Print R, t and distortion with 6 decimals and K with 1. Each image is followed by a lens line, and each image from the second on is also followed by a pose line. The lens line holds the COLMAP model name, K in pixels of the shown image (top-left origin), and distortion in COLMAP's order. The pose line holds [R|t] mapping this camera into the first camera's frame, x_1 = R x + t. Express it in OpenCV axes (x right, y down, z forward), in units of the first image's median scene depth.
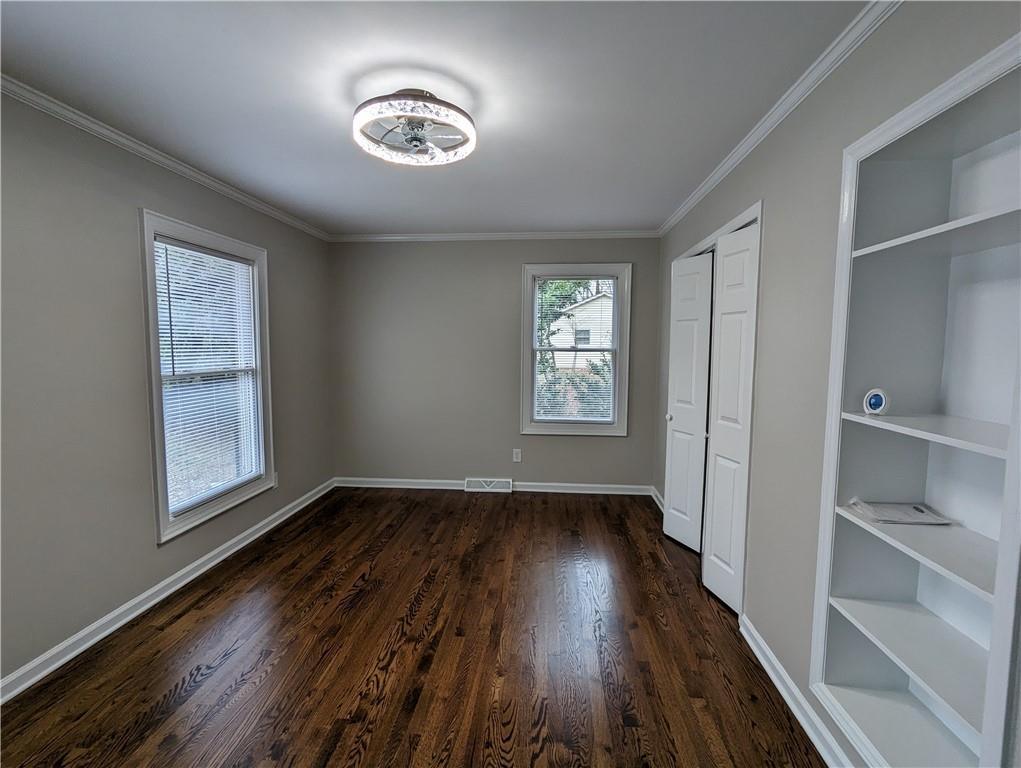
lens RADIAL K [[484.6, 0, 510.9], [0, 484.6, 386.4], [0, 0, 1]] dist [0.000813, 0.000282]
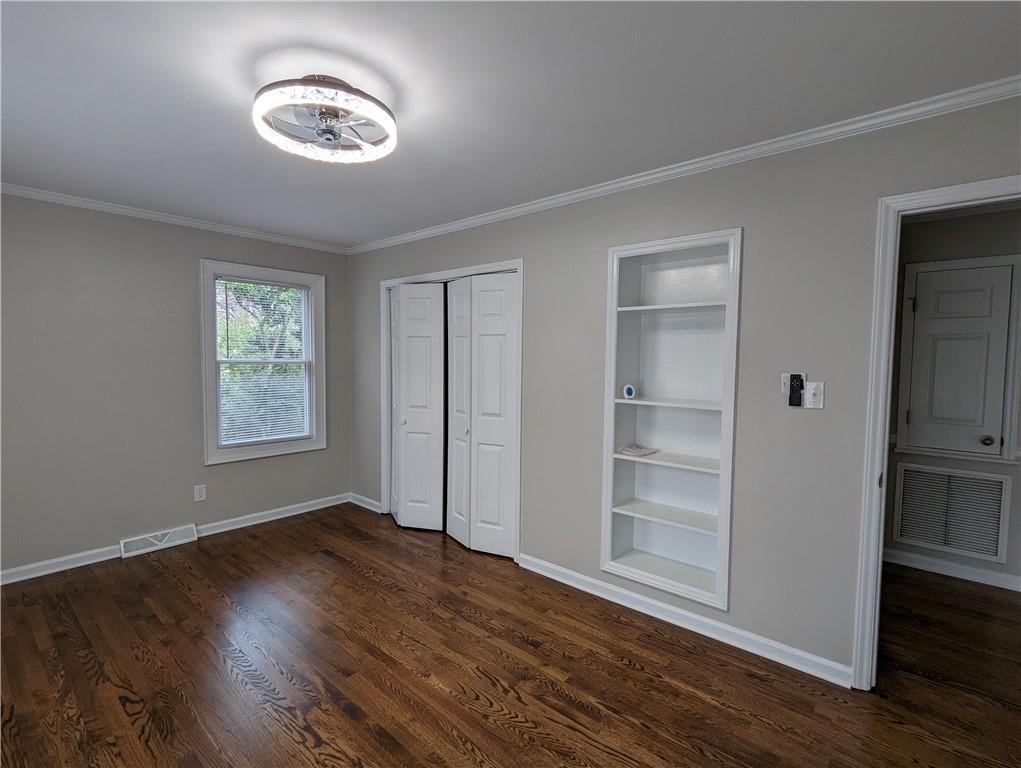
lens RADIAL K [[484.6, 0, 512.2], [0, 484.6, 385.8], [0, 0, 1]] dist [0.000813, 0.000282]
pose [[0.590607, -0.045246, 0.805690, -0.548900], [0.061924, 0.998024, 0.010654, -0.020412], [-0.804580, 0.043599, 0.592242, 0.157674]]
